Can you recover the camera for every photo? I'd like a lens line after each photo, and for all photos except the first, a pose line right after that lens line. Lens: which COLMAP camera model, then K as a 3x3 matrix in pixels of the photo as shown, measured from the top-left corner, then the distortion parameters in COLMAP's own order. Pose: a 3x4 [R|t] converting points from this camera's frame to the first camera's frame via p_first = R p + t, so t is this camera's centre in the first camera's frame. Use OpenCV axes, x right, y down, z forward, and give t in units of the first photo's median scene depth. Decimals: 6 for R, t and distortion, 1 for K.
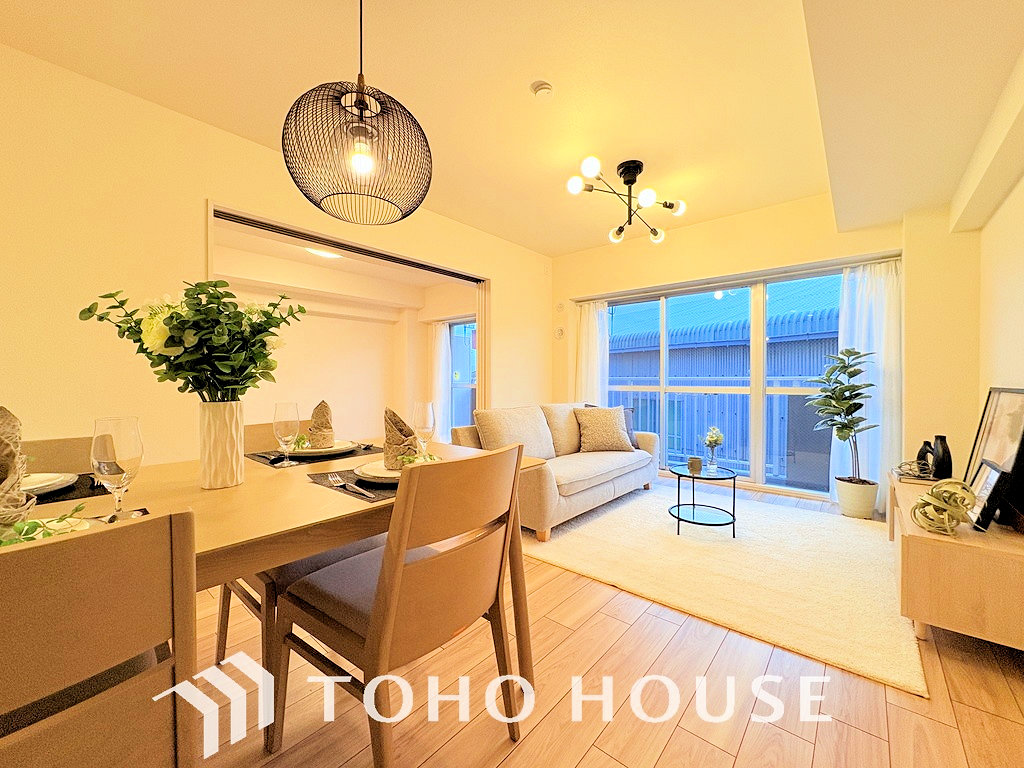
lens RADIAL K [[410.7, 0, 512.0], [0, 410.7, 384.0], [0, 0, 1]] dist [0.000728, 0.000091]
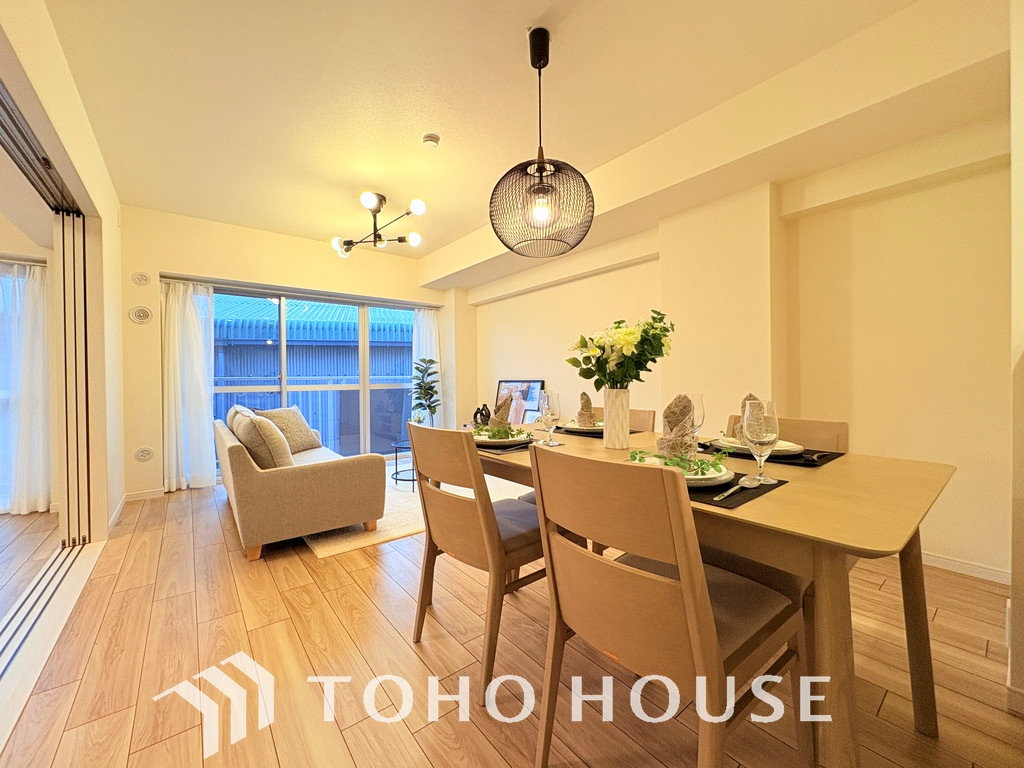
lens RADIAL K [[408.2, 0, 510.5], [0, 408.2, 381.1], [0, 0, 1]] dist [-0.000489, 0.000183]
pose [[0.188194, -0.012043, 0.982058, -0.661618], [0.020294, 0.999759, 0.008371, -0.003557], [-0.981922, 0.018355, 0.188393, 0.337066]]
